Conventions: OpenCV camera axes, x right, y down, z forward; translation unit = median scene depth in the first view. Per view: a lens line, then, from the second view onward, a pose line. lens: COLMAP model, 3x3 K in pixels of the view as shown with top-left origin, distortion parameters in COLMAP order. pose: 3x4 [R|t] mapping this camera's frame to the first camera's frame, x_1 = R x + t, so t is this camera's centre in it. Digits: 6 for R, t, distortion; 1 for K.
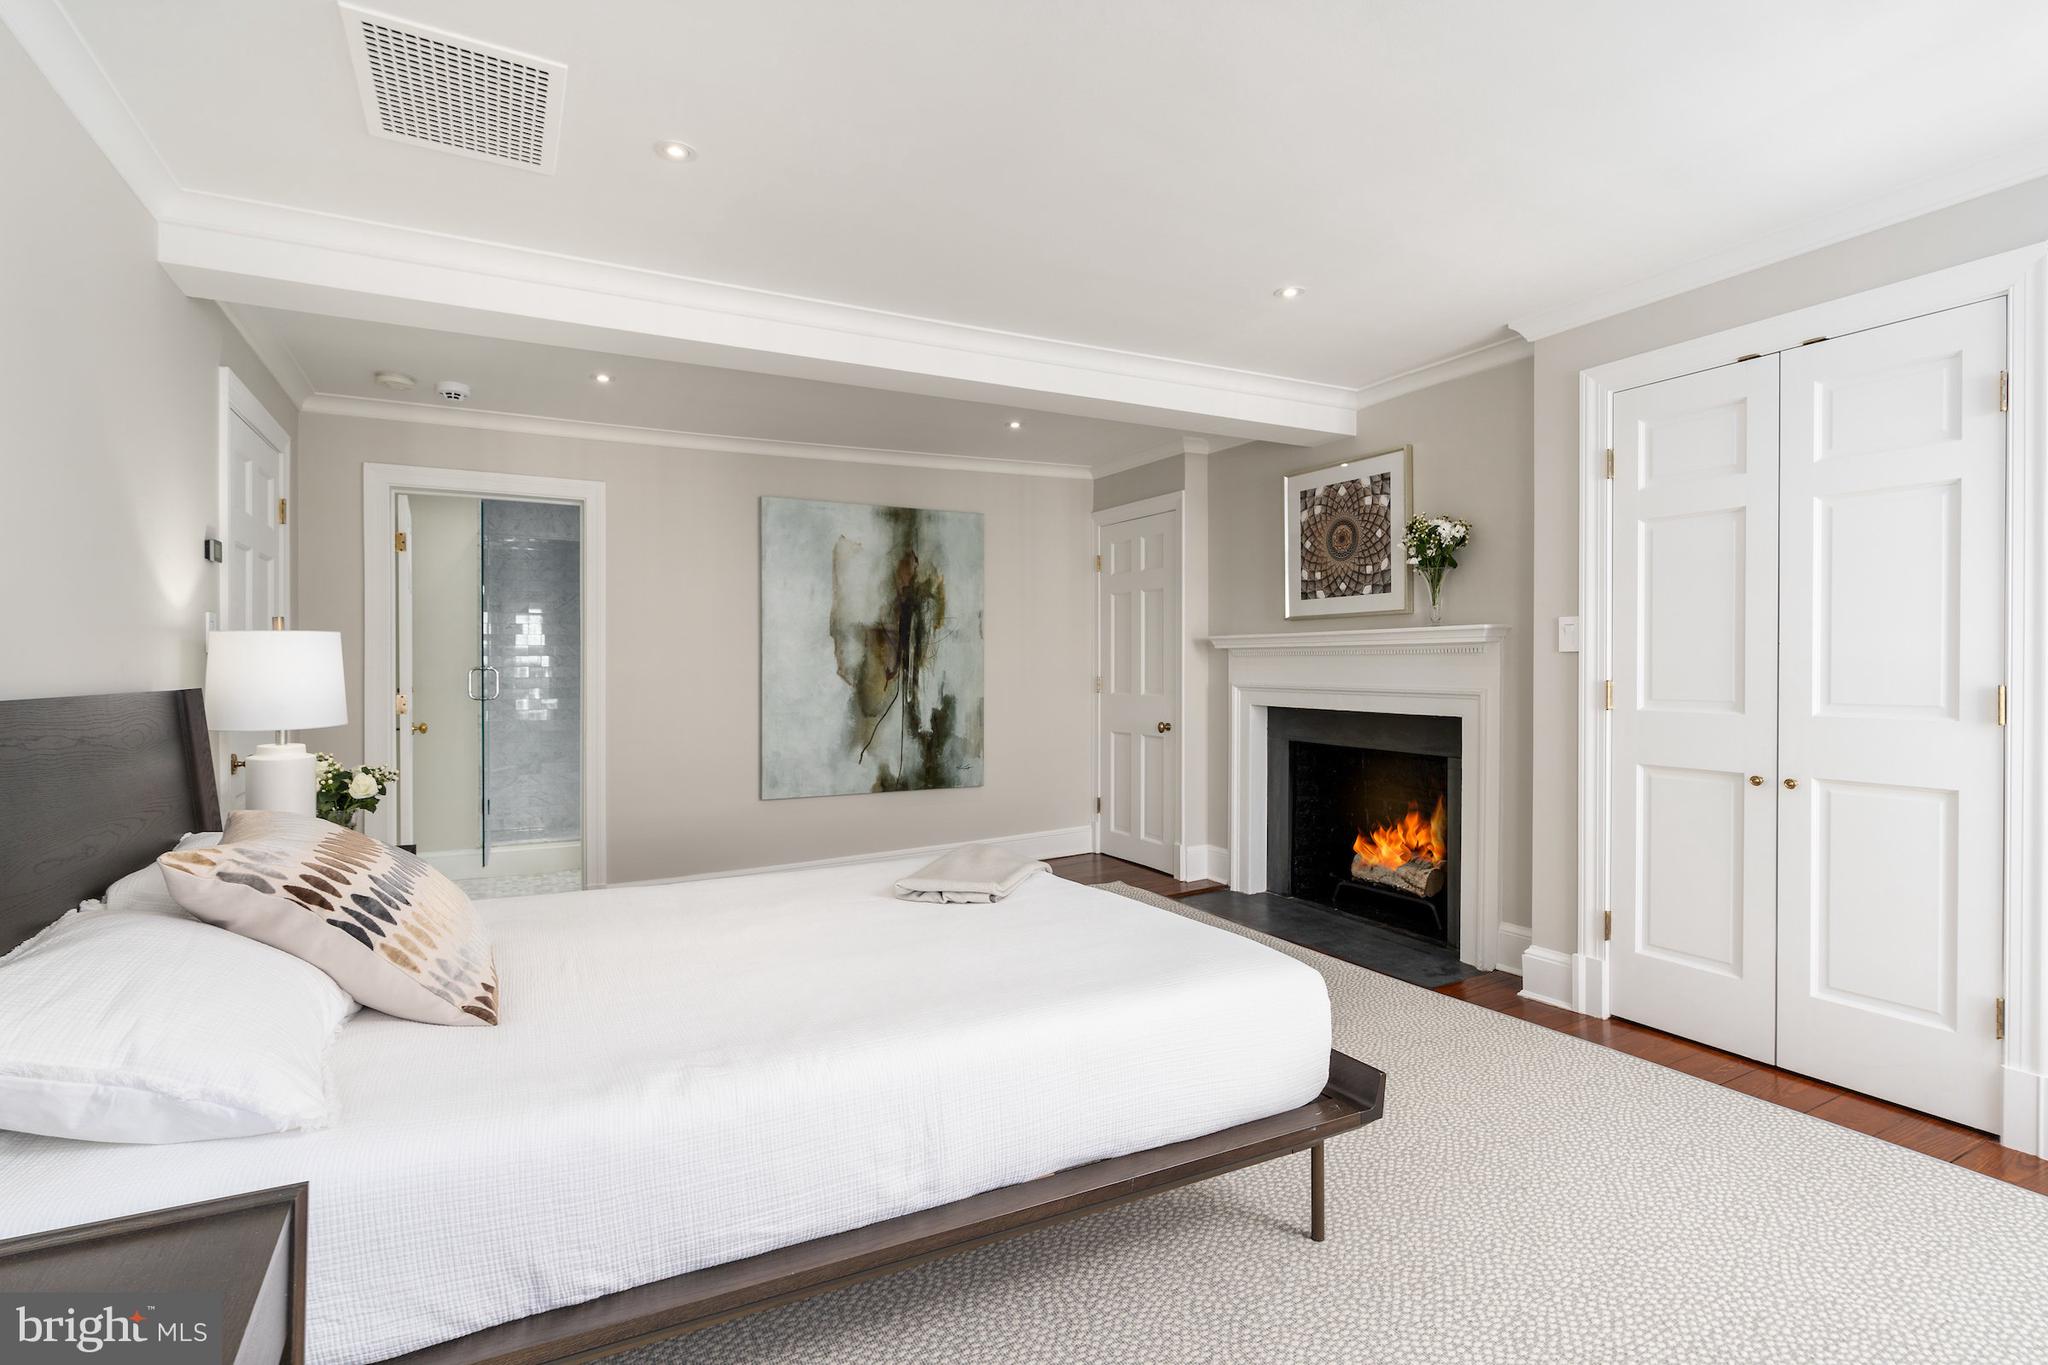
lens RADIAL K [[924.8, 0, 1020.8], [0, 924.8, 678.2], [0, 0, 1]] dist [0.001508, 0.000426]
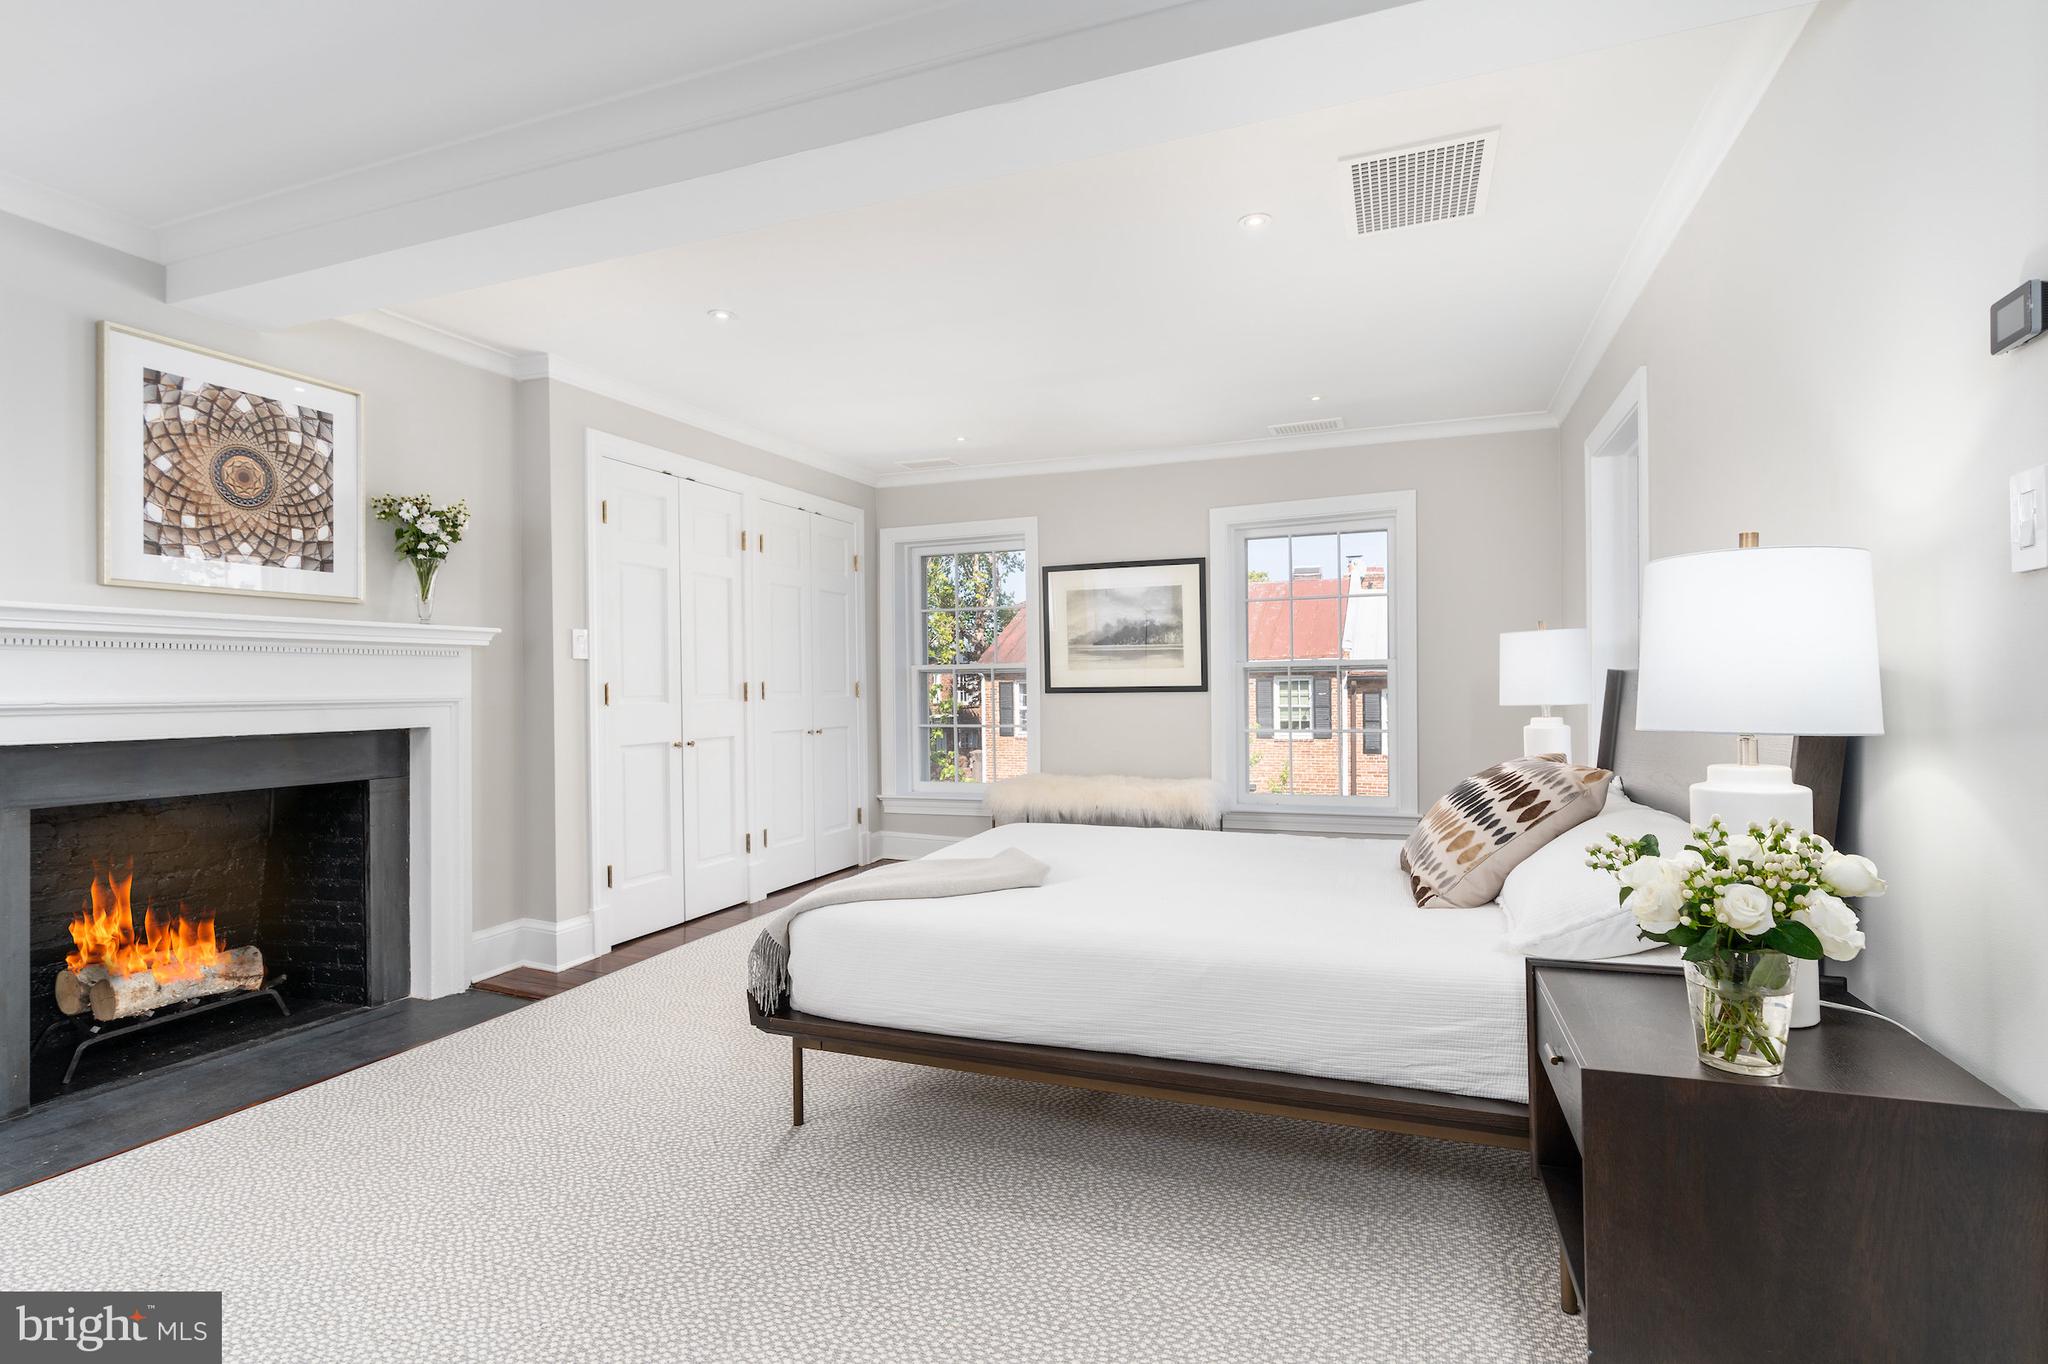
lens RADIAL K [[1003.3, 0, 1026.9], [0, 1003.3, 680.8], [0, 0, 1]] dist [-0.003483, -0.000276]
pose [[-0.642977, 0.008962, 0.765833, -0.579484], [0.019749, 0.999793, 0.004881, 0.003308], [-0.765631, 0.018263, -0.643021, 1.066222]]
